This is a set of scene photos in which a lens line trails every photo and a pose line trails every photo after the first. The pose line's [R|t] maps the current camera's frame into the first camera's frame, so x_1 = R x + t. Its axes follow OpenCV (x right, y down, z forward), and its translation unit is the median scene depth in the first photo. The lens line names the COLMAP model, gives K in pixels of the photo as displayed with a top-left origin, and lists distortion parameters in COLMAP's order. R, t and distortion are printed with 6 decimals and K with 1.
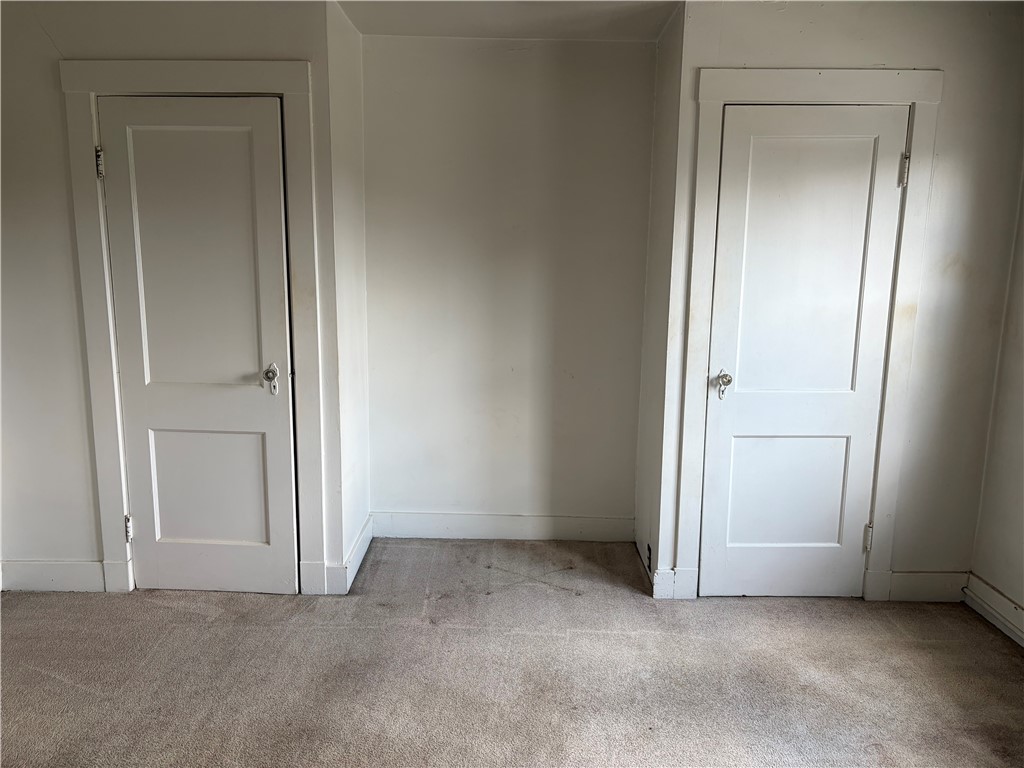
lens RADIAL K [[775.9, 0, 514.6], [0, 775.9, 375.6], [0, 0, 1]] dist [0.045770, -0.052538]
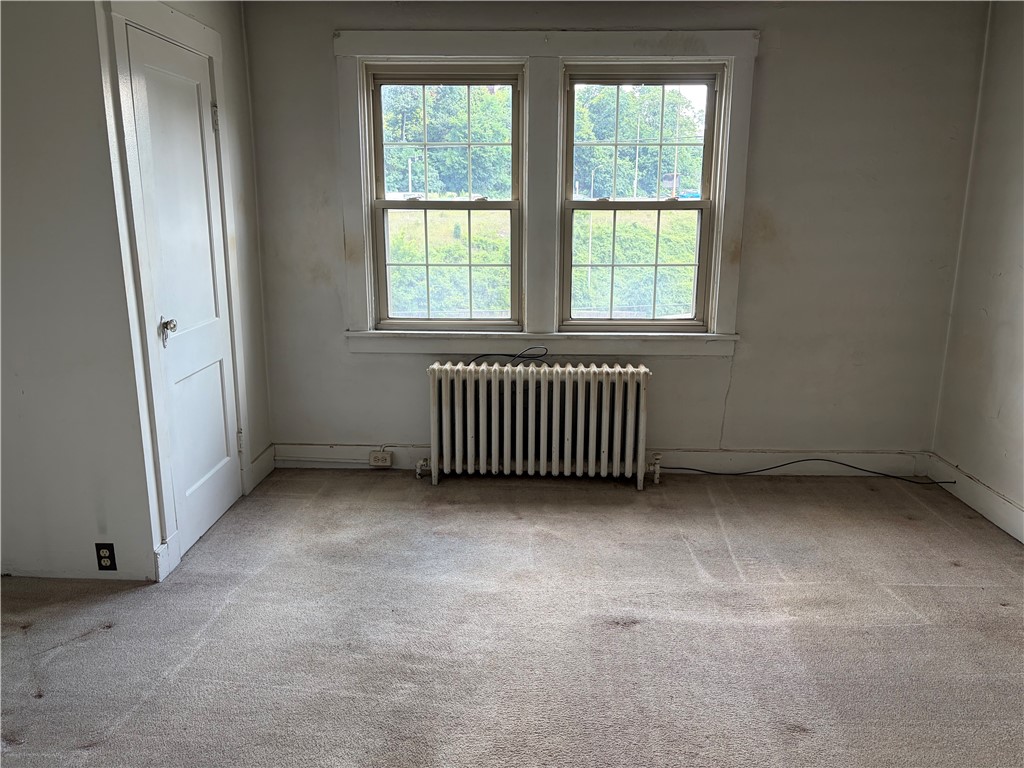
lens RADIAL K [[775.9, 0, 520.3], [0, 775.9, 365.1], [0, 0, 1]] dist [0.045770, -0.052538]
pose [[0.035160, -0.213768, 0.976252, -0.671474], [0.153545, 0.966413, 0.206083, -0.080431], [-0.987516, 0.142653, 0.066802, 0.537260]]
